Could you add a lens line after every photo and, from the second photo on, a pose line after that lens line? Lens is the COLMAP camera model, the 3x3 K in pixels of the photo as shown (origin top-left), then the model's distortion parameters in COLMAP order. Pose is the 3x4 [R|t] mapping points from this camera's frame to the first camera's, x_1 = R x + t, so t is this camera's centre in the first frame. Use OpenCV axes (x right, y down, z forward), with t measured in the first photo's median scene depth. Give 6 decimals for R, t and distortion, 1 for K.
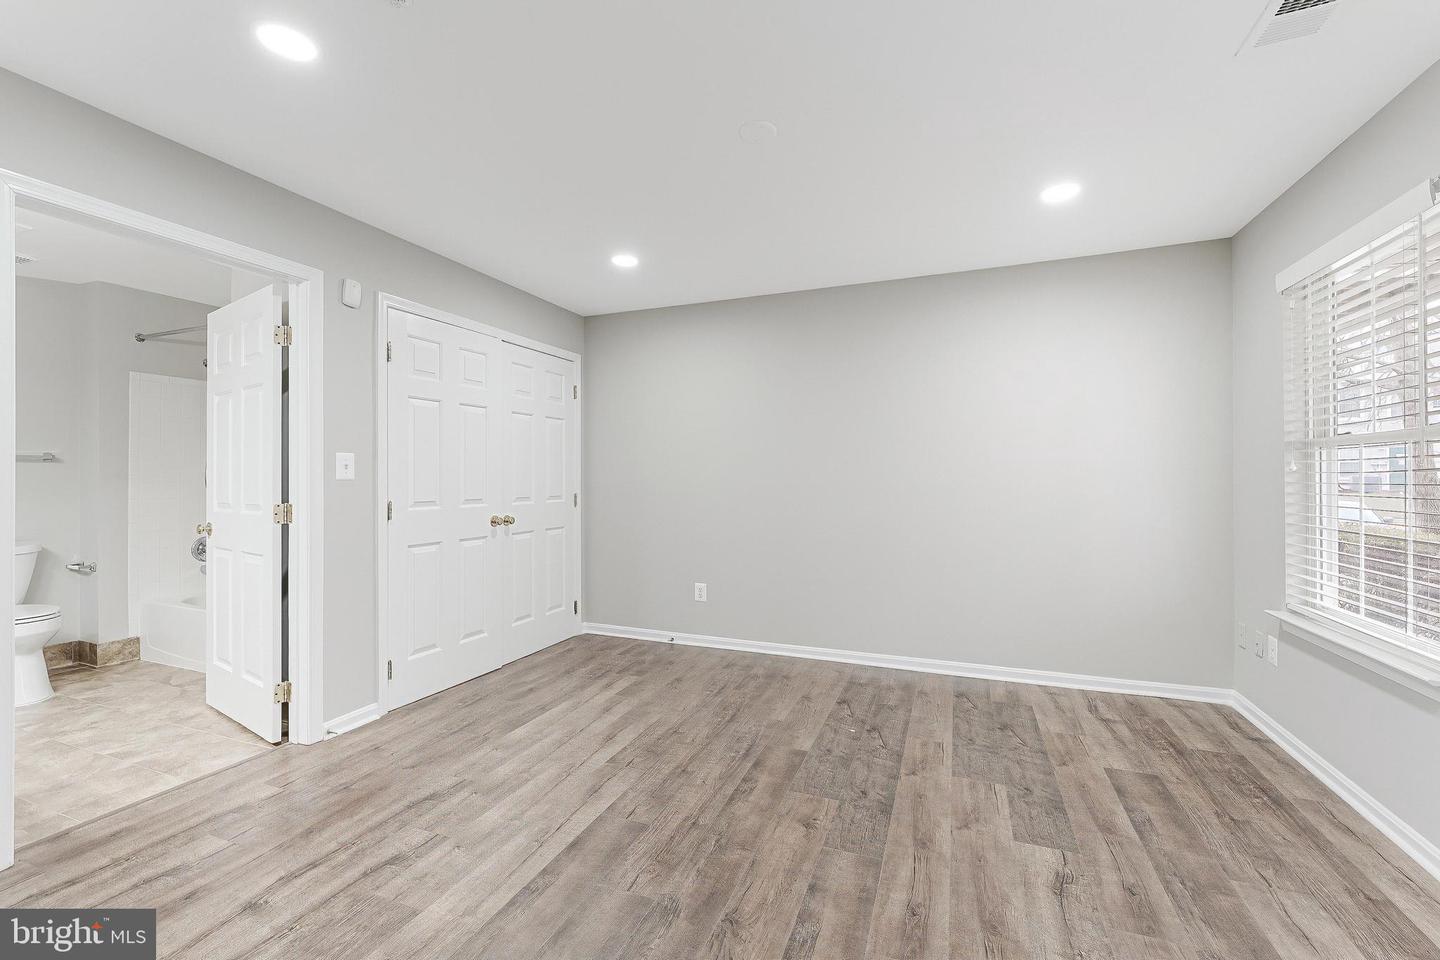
lens RADIAL K [[598.9, 0, 724.5], [0, 598.9, 476.1], [0, 0, 1]] dist [-0.001087, -0.000403]
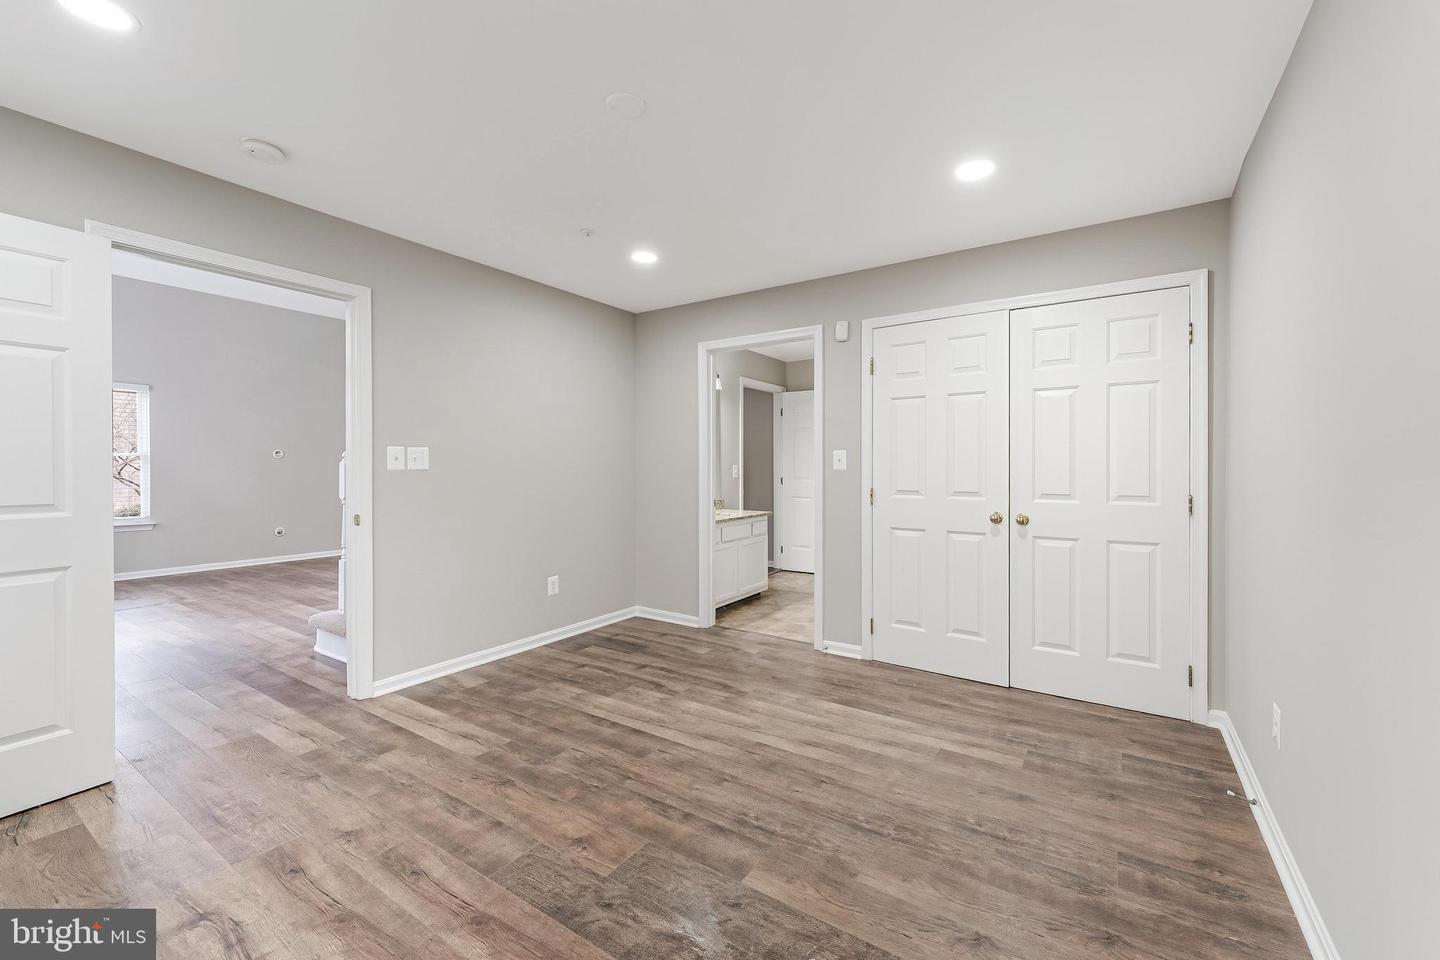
lens RADIAL K [[579.9, 0, 728.8], [0, 579.9, 471.9], [0, 0, 1]] dist [0.002545, -0.000295]
pose [[-0.212785, 0.006948, -0.977074, 0.797897], [0.001323, 0.999976, 0.006823, 0.000646], [0.977098, 0.000160, -0.212789, 1.167476]]
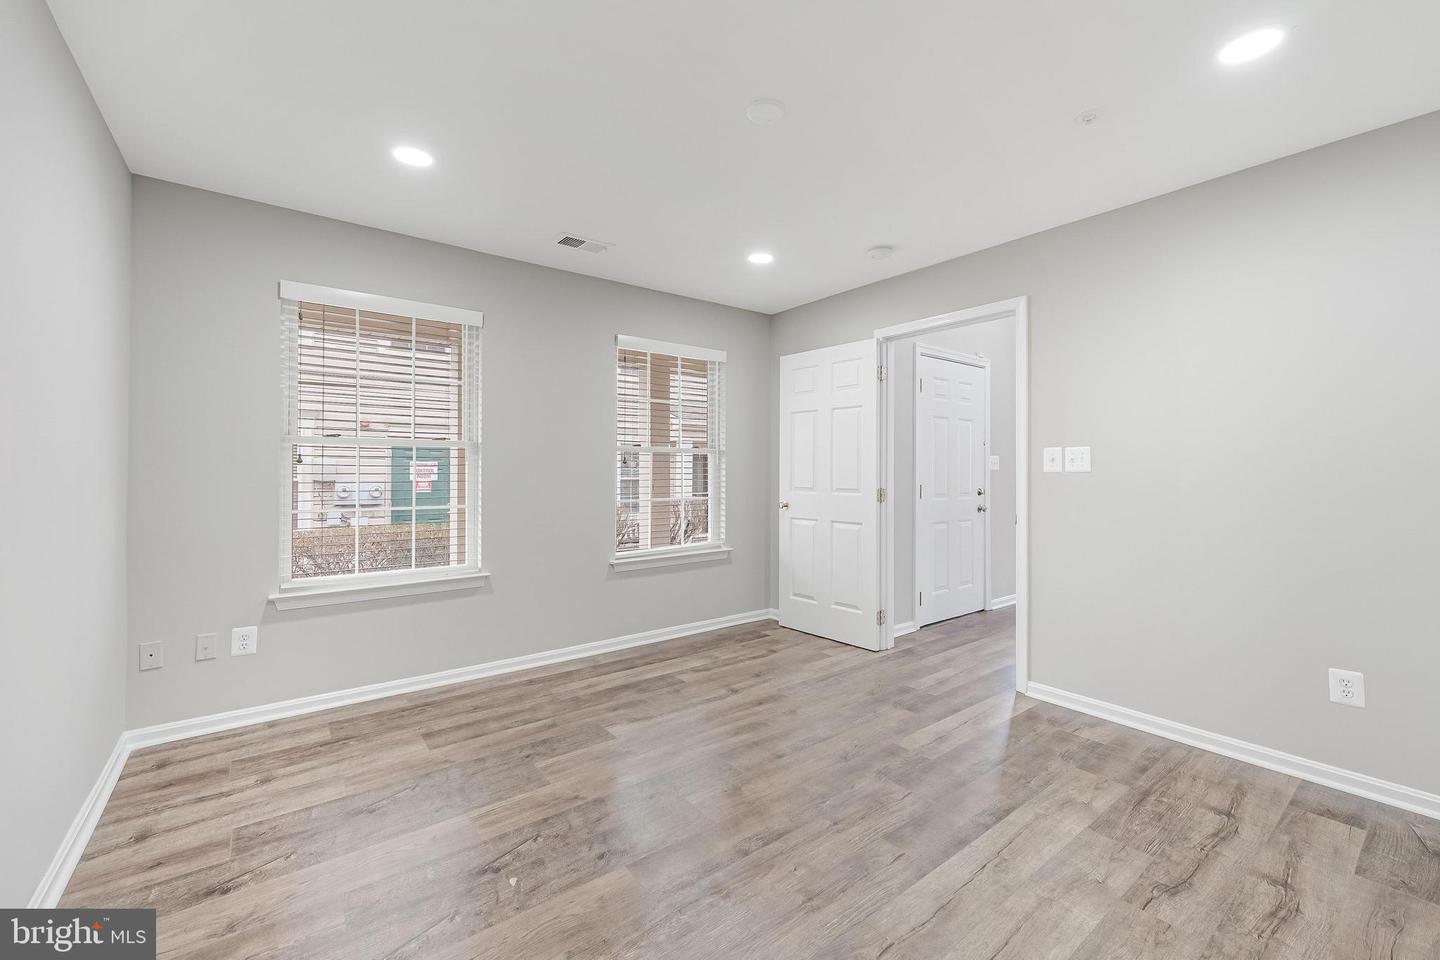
lens RADIAL K [[579.9, 0, 728.8], [0, 579.9, 471.9], [0, 0, 1]] dist [0.002545, -0.000295]
pose [[-0.861120, -0.002714, 0.508394, -0.315822], [-0.002085, 0.999996, 0.001807, 0.002456], [-0.508397, 0.000496, -0.861123, 1.575445]]
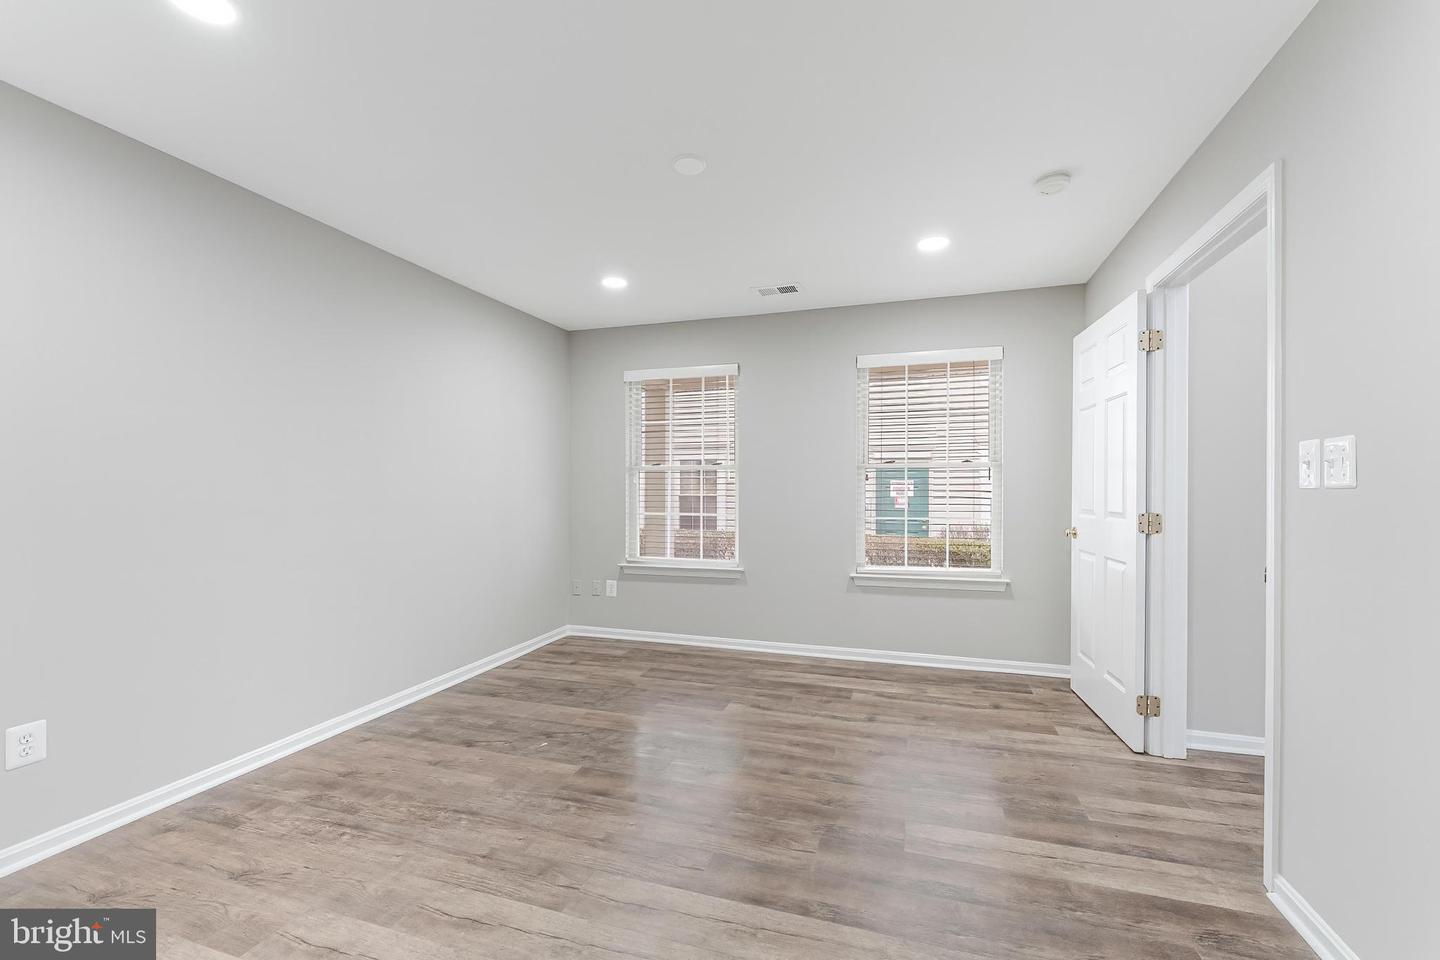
lens RADIAL K [[586.7, 0, 735.5], [0, 586.7, 492.3], [0, 0, 1]] dist [-0.001604, -0.000265]
pose [[-0.076789, -0.007884, 0.997016, -0.864665], [-0.000632, 0.999969, 0.007858, 0.003123], [-0.997047, -0.000027, -0.076791, 0.855063]]
